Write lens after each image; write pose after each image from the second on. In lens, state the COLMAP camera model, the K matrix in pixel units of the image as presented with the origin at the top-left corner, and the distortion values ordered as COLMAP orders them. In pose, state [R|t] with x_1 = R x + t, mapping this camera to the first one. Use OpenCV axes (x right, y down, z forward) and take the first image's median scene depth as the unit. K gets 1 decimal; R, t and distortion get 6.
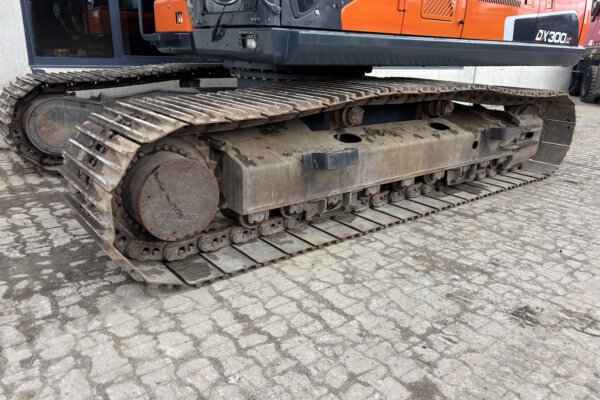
lens RADIAL K [[451.9, 0, 294.8], [0, 451.9, 202.9], [0, 0, 1]] dist [0.039295, -0.046802]
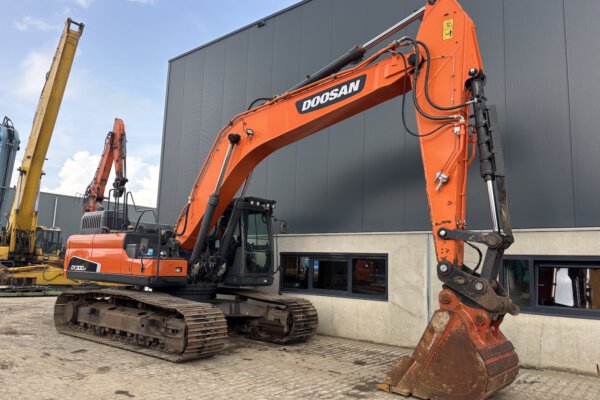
lens RADIAL K [[451.9, 0, 301.6], [0, 451.9, 200.7], [0, 0, 1]] dist [0.039295, -0.046802]
pose [[0.209146, -0.164443, -0.963959, 3.166200], [-0.335524, 0.913851, -0.228692, -0.499388], [0.918521, 0.371262, 0.135954, 1.428774]]
